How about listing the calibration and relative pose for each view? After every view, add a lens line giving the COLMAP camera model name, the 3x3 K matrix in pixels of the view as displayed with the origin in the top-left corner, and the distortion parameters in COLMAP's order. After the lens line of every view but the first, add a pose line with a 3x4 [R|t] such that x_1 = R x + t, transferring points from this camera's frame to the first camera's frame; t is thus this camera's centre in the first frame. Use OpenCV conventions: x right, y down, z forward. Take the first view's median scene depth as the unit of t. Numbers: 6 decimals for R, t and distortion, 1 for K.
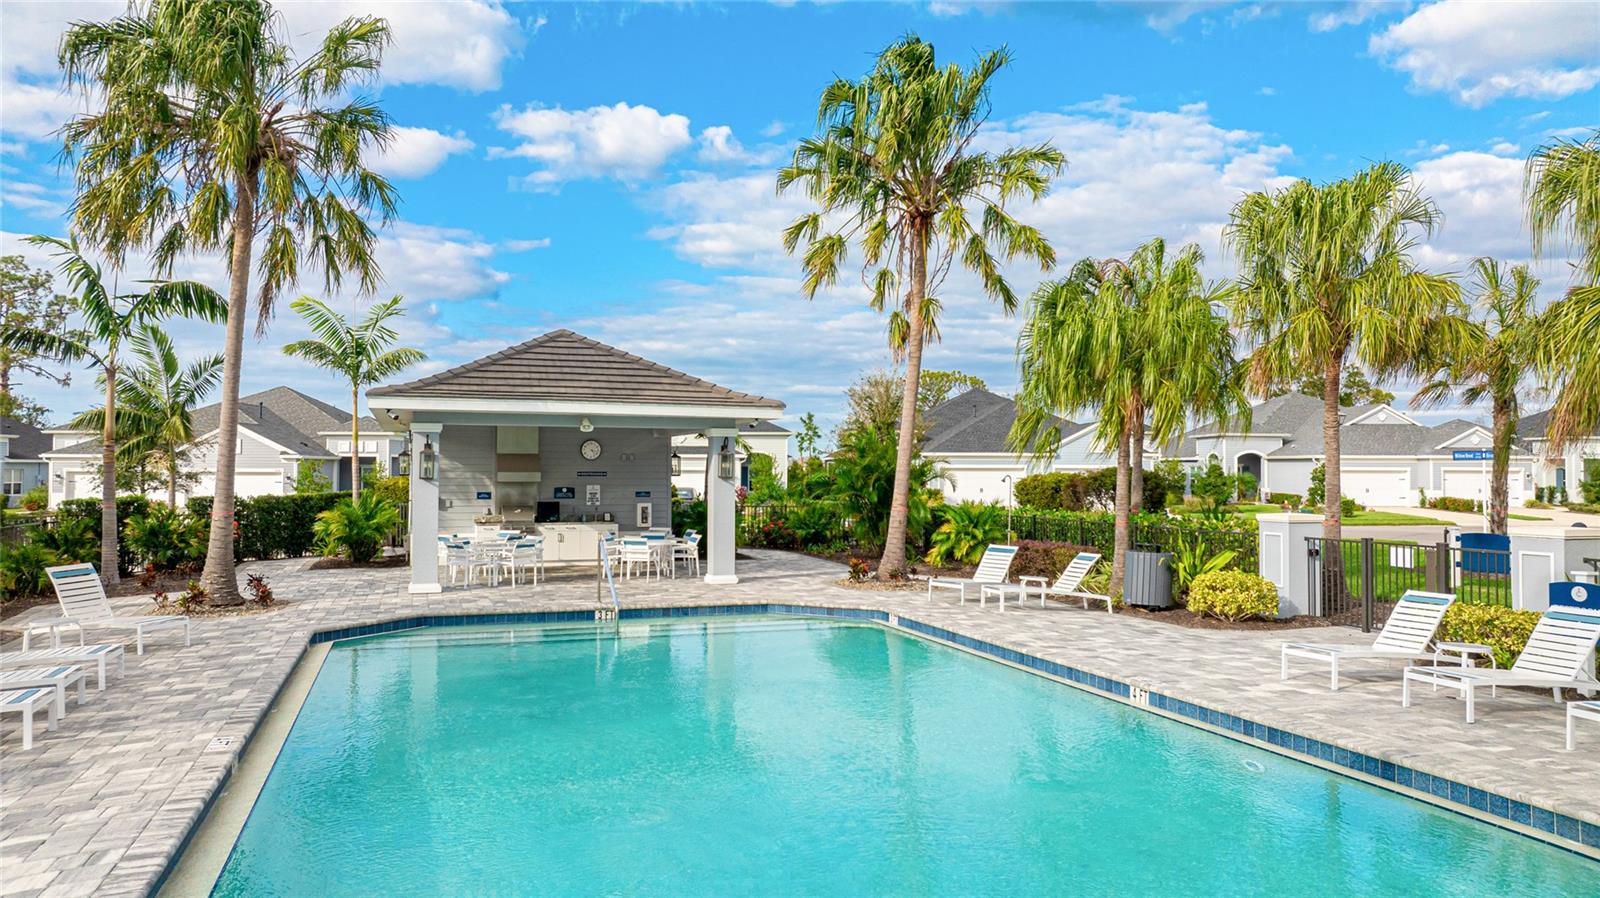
lens RADIAL K [[1141.3, 0, 800.0], [0, 1141.3, 449.0], [0, 0, 1]] dist [0.007537, 0.003729]
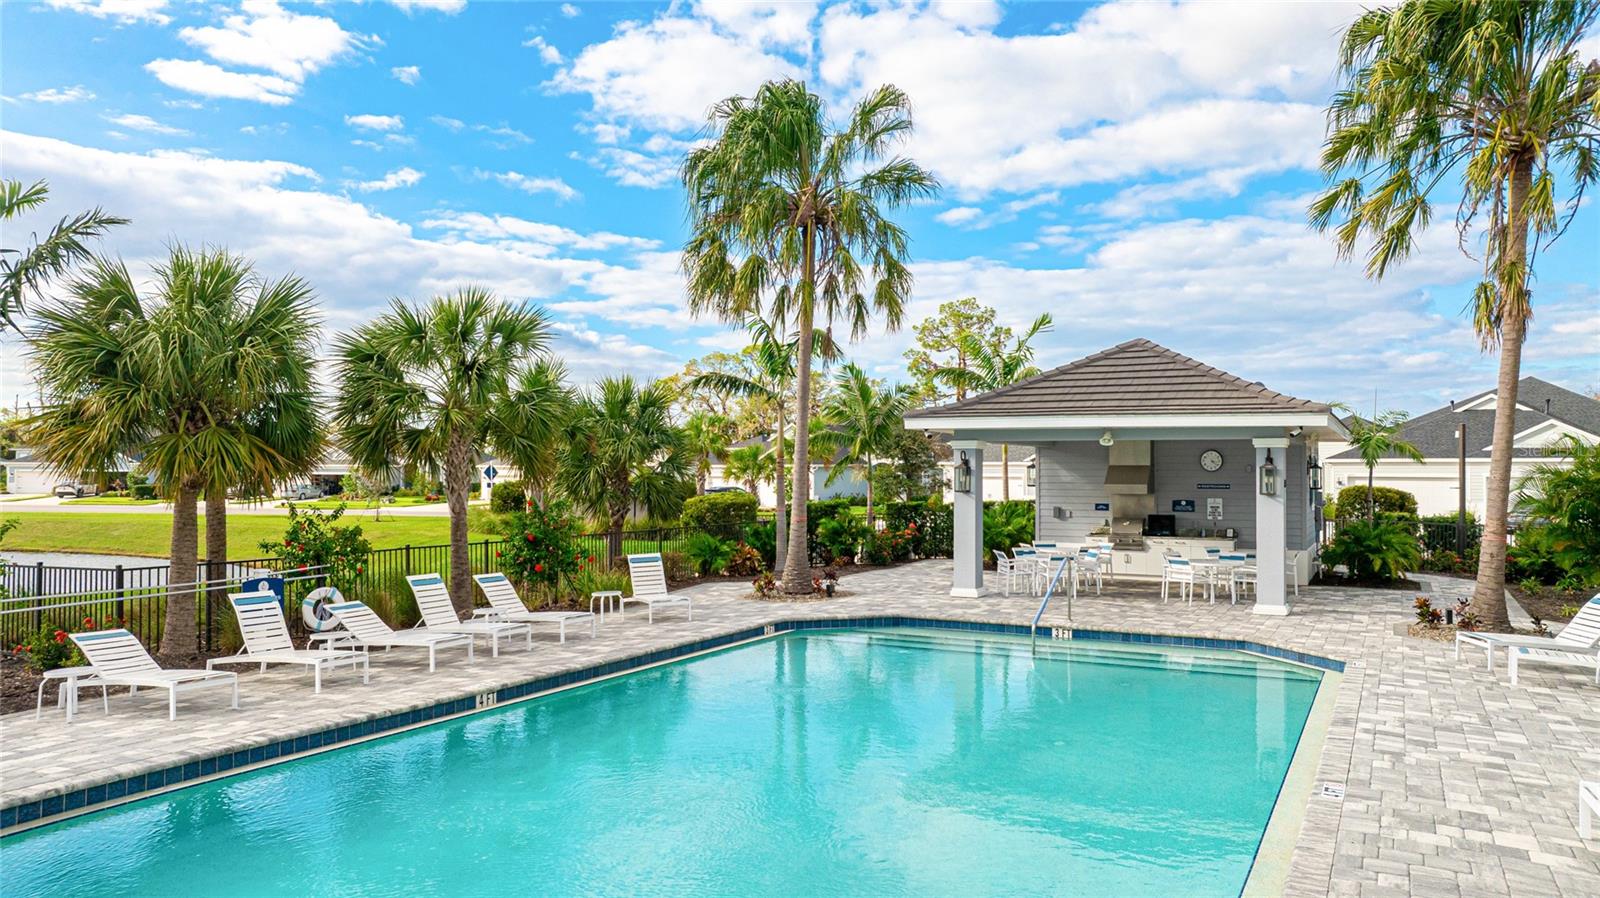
lens RADIAL K [[1141.3, 0, 800.0], [0, 1141.3, 449.0], [0, 0, 1]] dist [0.007537, 0.003729]
pose [[0.692469, -0.012950, -0.721331, 0.269460], [0.011943, 0.999908, -0.006486, -0.007285], [0.721349, -0.004123, 0.692560, 0.105301]]
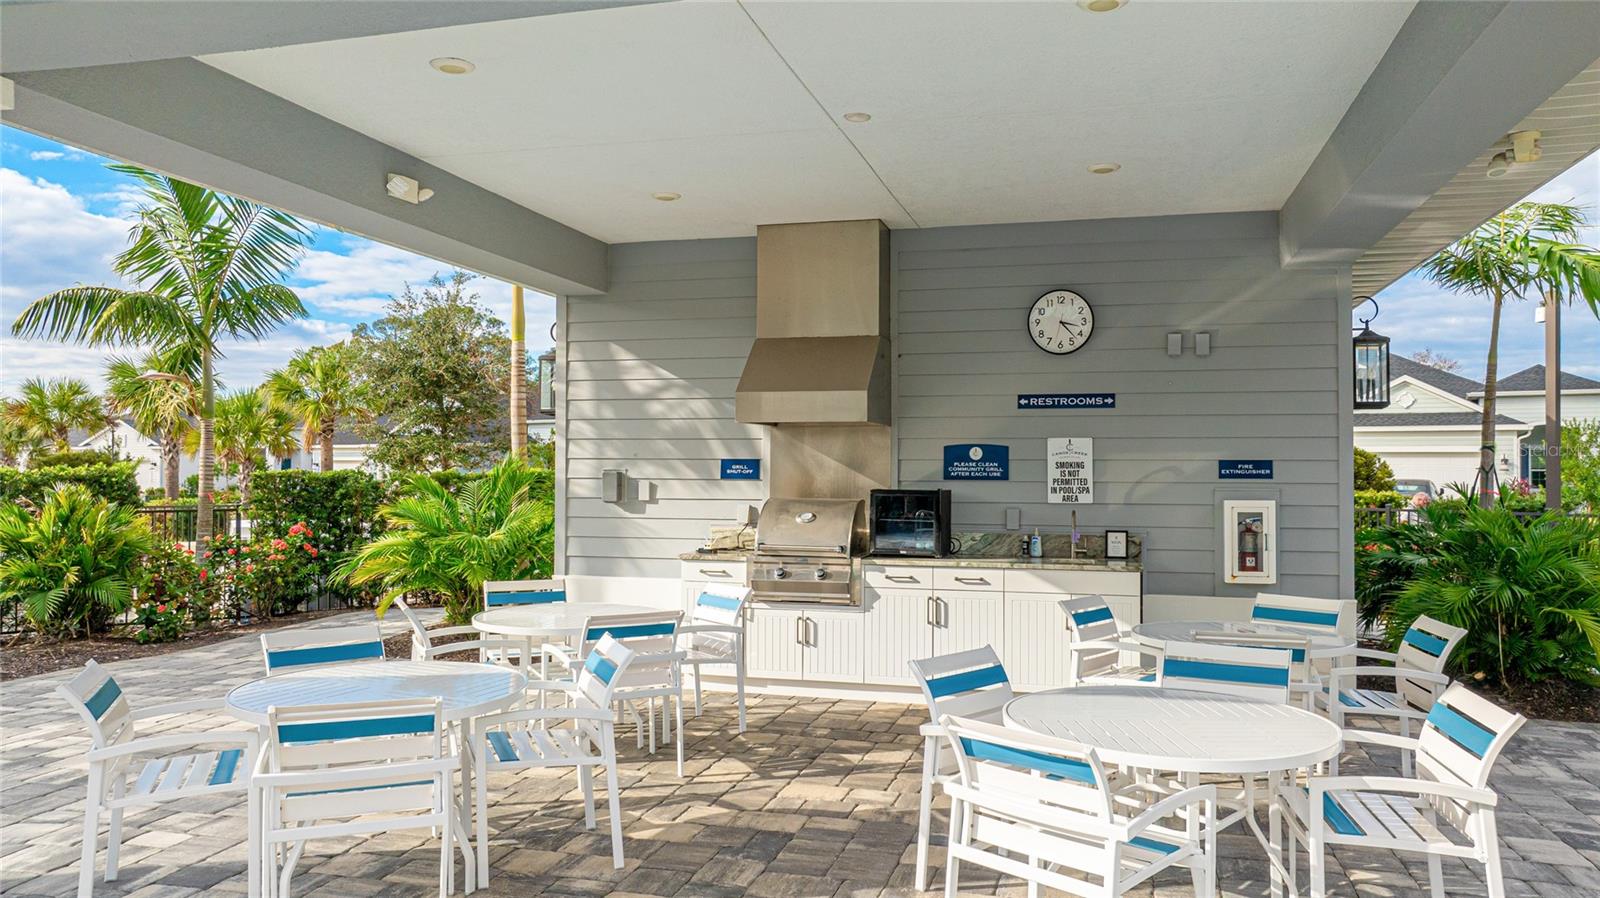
lens RADIAL K [[1141.3, 0, 800.0], [0, 1141.3, 449.0], [0, 0, 1]] dist [0.007537, 0.003729]
pose [[0.838060, -0.007952, -0.545520, -0.077809], [0.005628, 0.999967, -0.005931, 0.037050], [0.545549, 0.001901, 0.838077, 0.727474]]
